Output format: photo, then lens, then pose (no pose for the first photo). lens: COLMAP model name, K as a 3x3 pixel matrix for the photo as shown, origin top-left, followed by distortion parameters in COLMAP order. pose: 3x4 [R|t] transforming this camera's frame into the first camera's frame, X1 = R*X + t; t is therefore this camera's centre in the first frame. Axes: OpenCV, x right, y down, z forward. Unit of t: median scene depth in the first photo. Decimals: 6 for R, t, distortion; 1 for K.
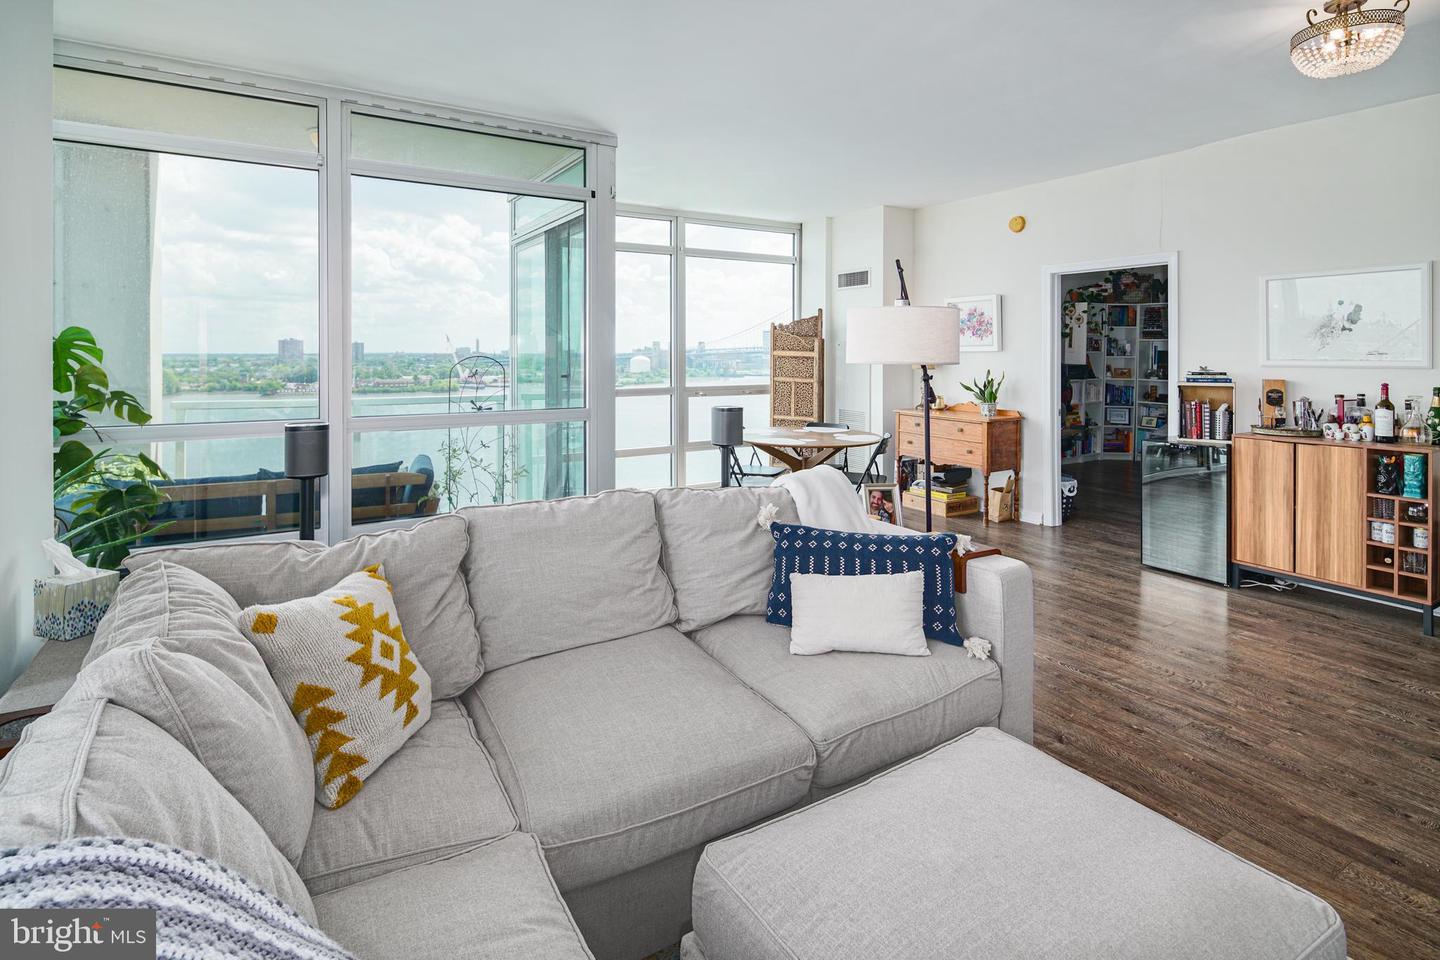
lens RADIAL K [[704.8, 0, 708.6], [0, 704.8, 358.6], [0, 0, 1]] dist [0.002333, -0.002997]
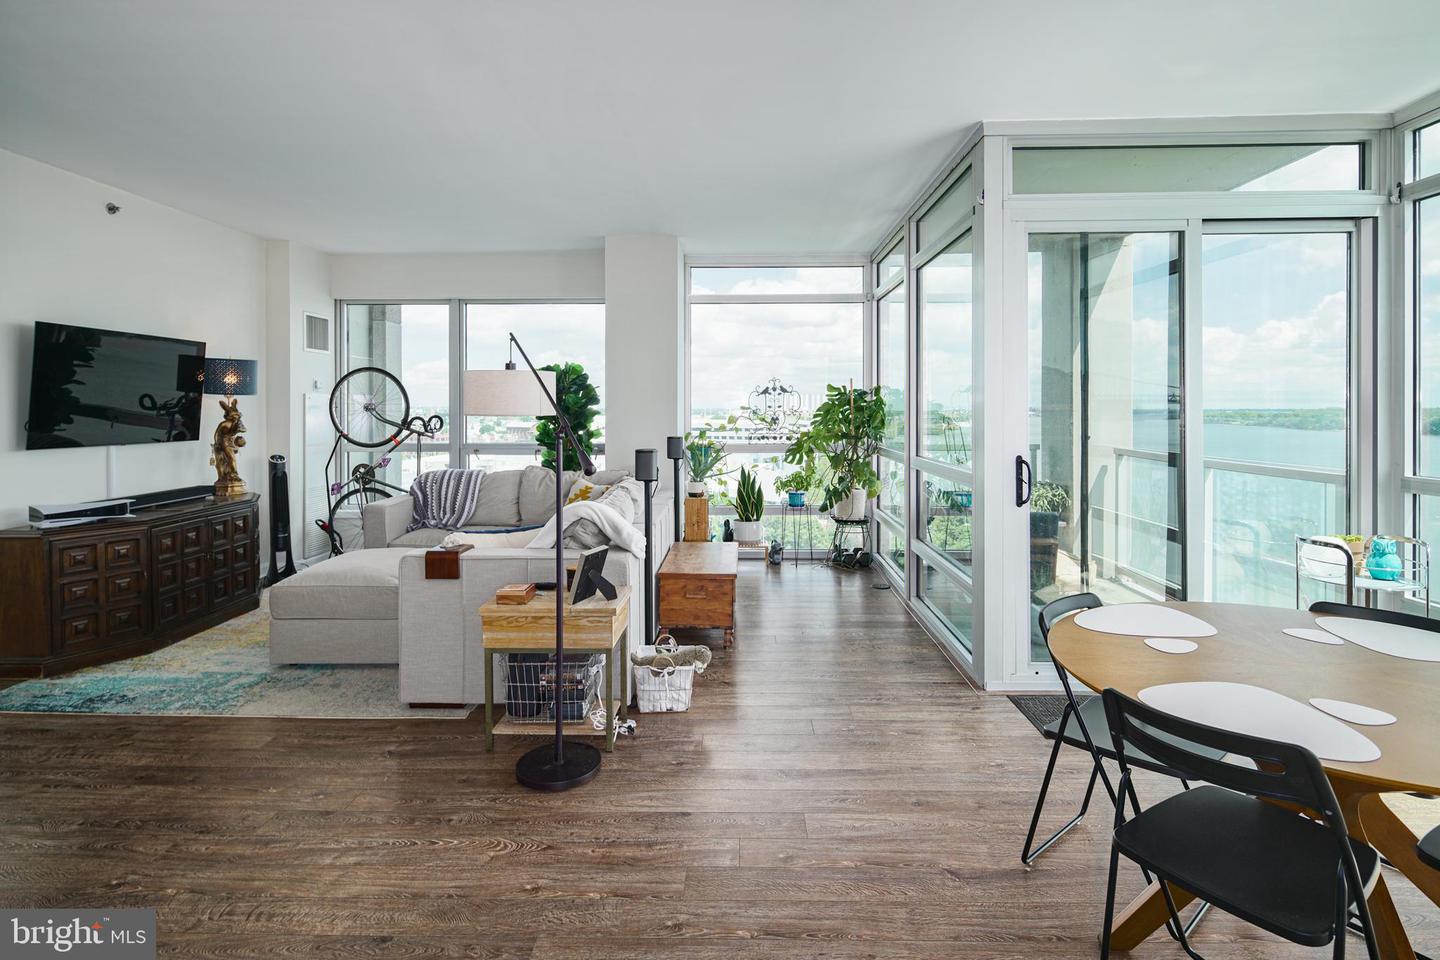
lens RADIAL K [[704.8, 0, 723.2], [0, 704.8, 415.4], [0, 0, 1]] dist [0.002333, -0.002997]
pose [[-0.531716, 0.009782, -0.846866, 0.545459], [-0.004580, 0.999885, 0.014425, -0.006275], [0.846910, 0.011549, -0.531611, 0.957906]]
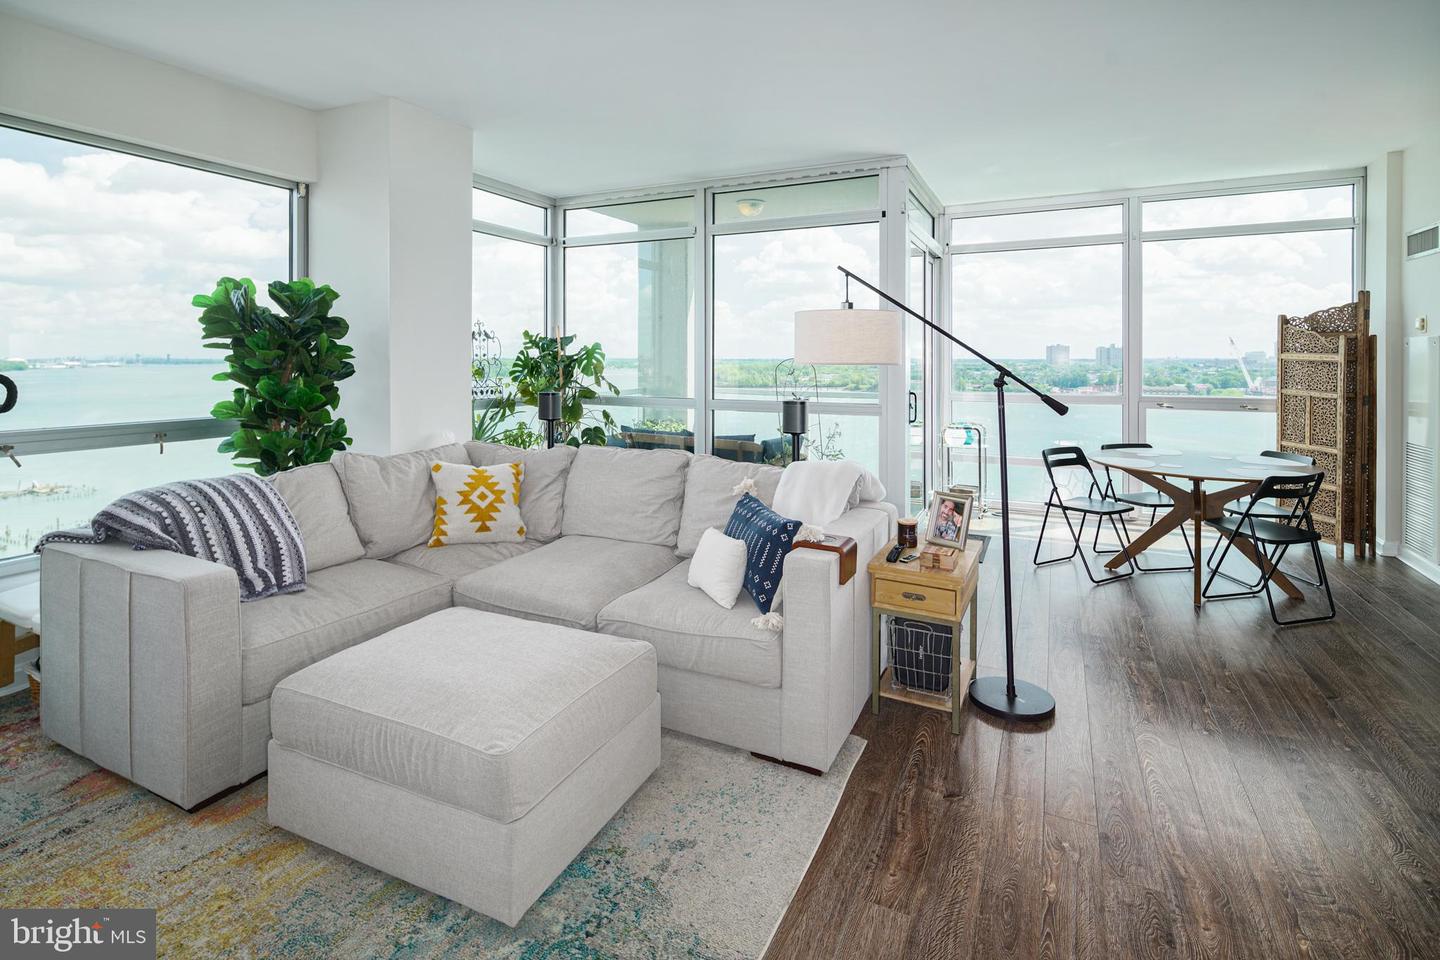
lens RADIAL K [[704.8, 0, 705.2], [0, 704.8, 360.8], [0, 0, 1]] dist [0.002333, -0.002997]
pose [[0.543741, 0.004079, -0.839243, 0.500495], [-0.007562, 0.999971, -0.000039, 0.002070], [0.839219, 0.006368, 0.543757, 0.125269]]
